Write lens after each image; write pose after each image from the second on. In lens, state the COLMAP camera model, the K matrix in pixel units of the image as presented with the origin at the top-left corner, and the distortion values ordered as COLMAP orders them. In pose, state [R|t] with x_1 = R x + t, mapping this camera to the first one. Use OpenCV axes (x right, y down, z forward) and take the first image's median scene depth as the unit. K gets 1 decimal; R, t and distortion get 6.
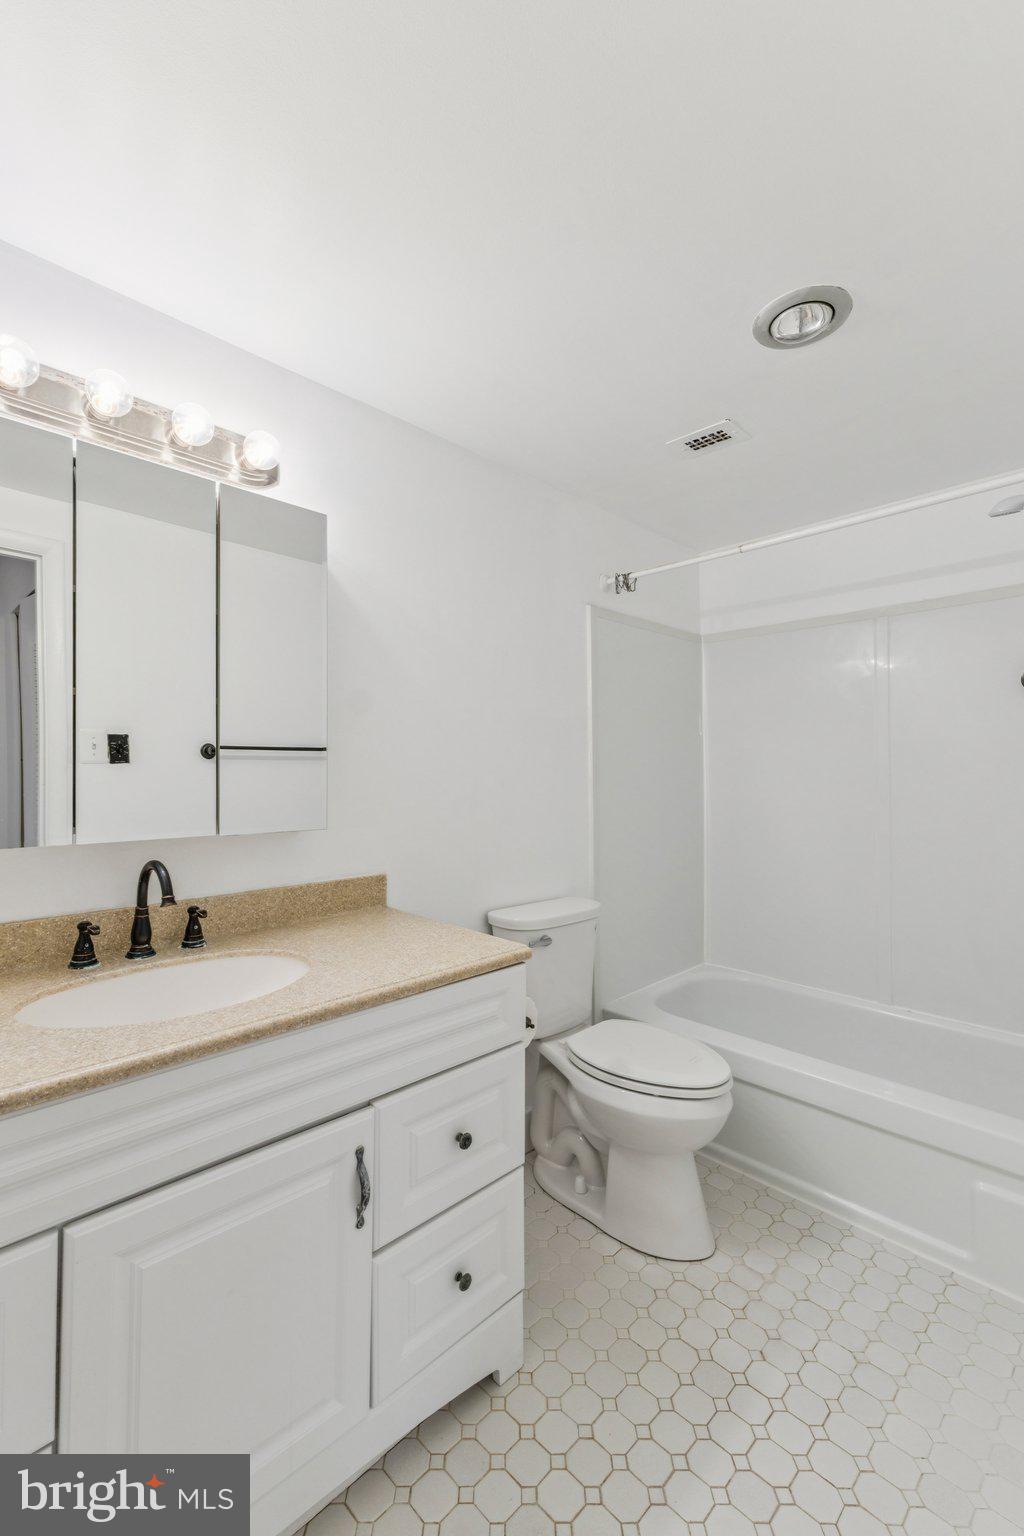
lens RADIAL K [[665.5, 0, 505.0], [0, 665.5, 764.5], [0, 0, 1]] dist [-0.000186, 0.000779]
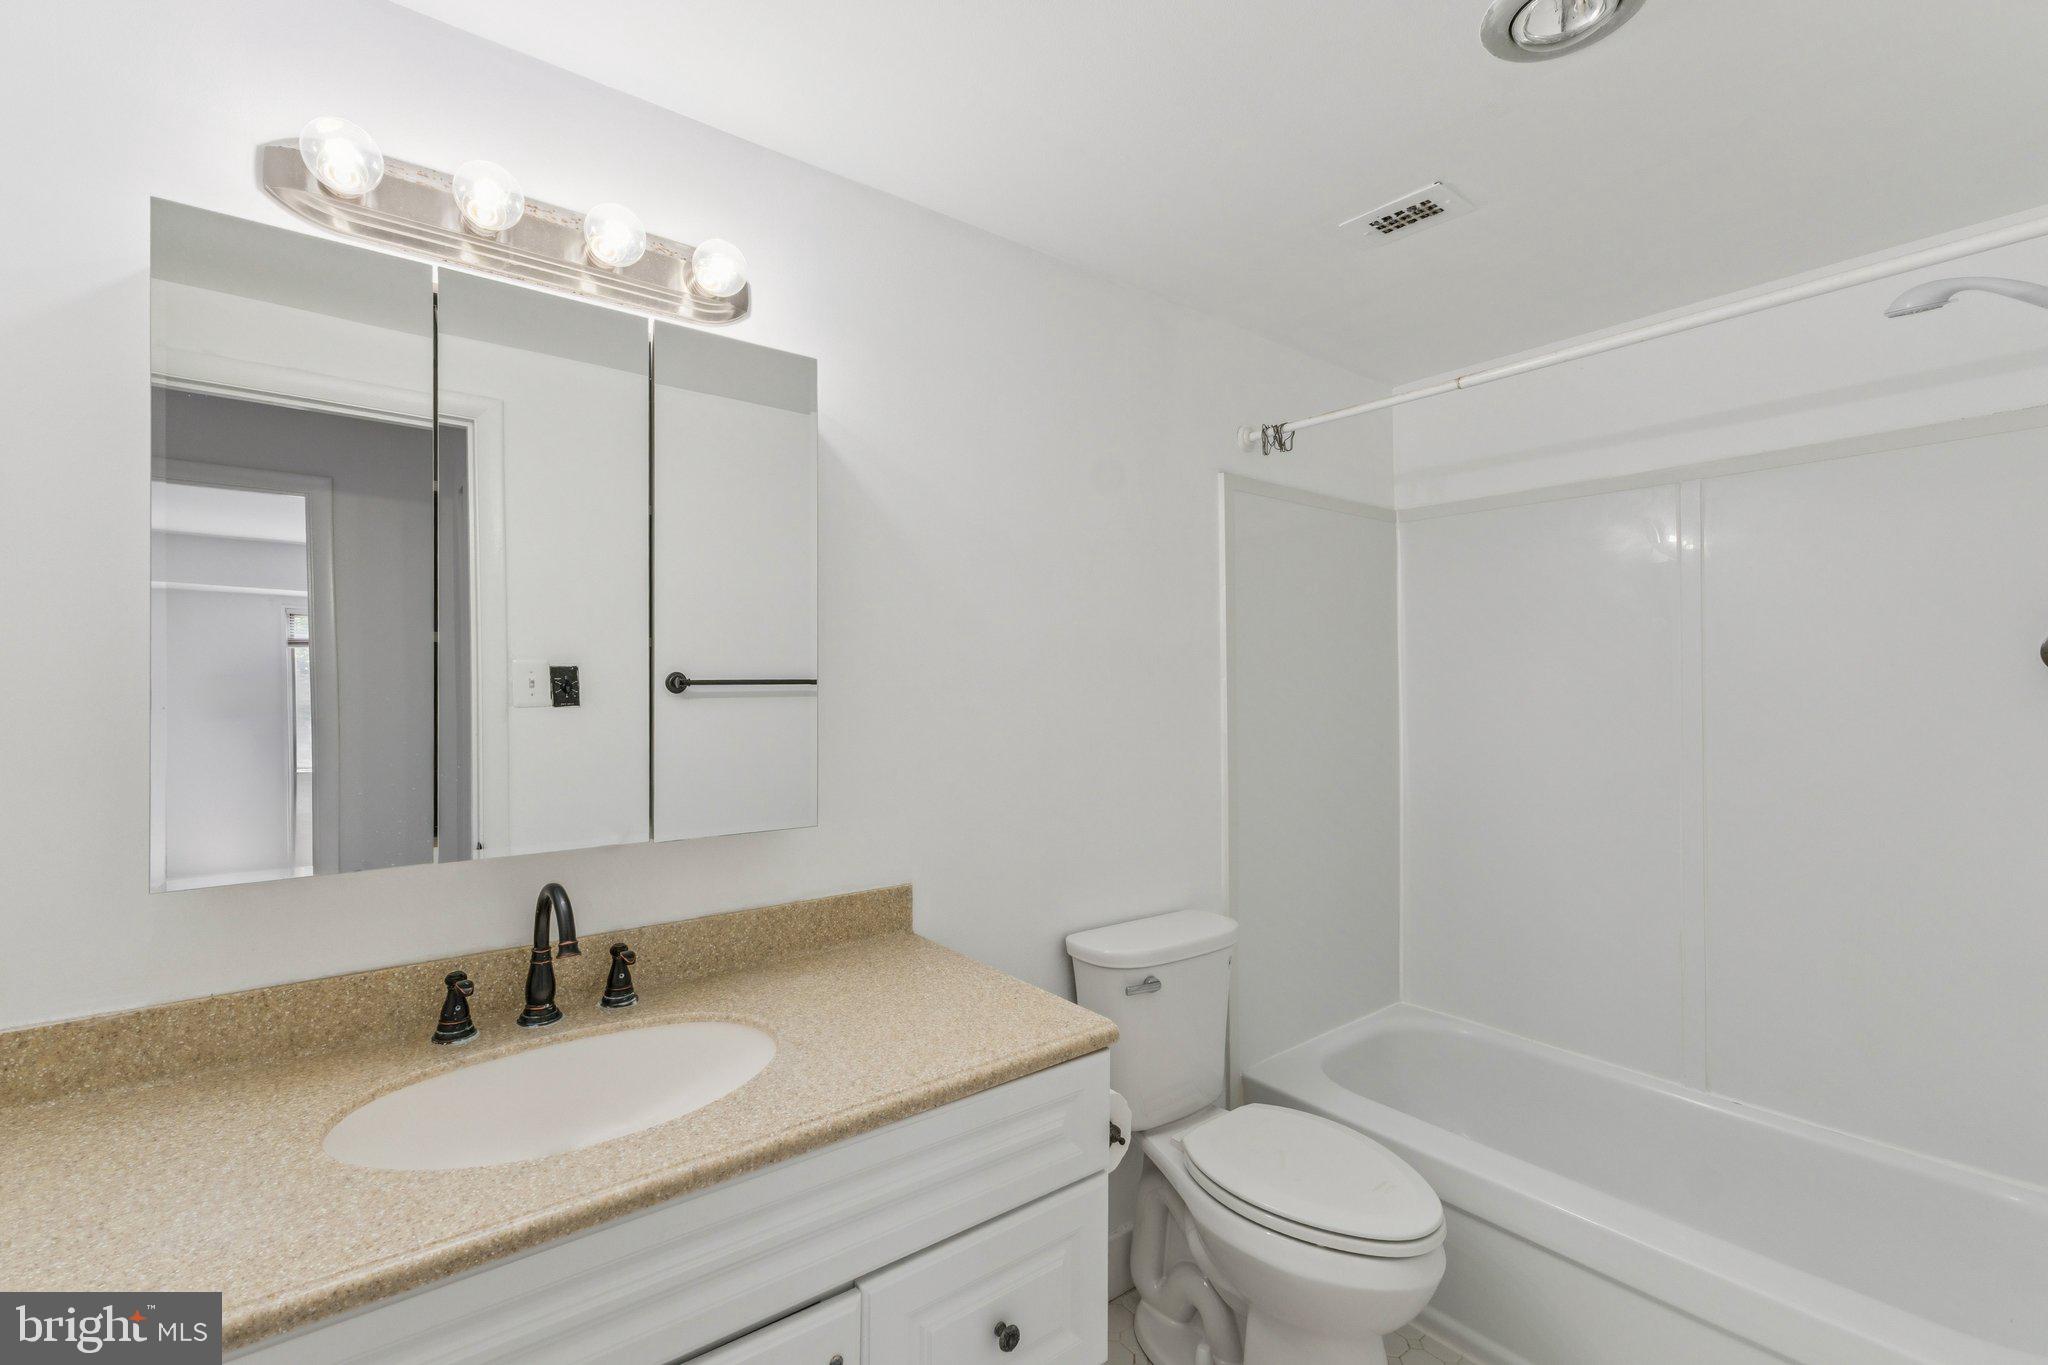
lens RADIAL K [[887.3, 0, 1025.7], [0, 887.3, 673.2], [0, 0, 1]] dist [-0.000186, 0.000779]
pose [[0.994100, -0.000238, -0.108468, 0.040863], [0.000588, 0.999995, 0.003200, -0.062010], [0.108467, -0.003245, 0.994095, 0.133624]]
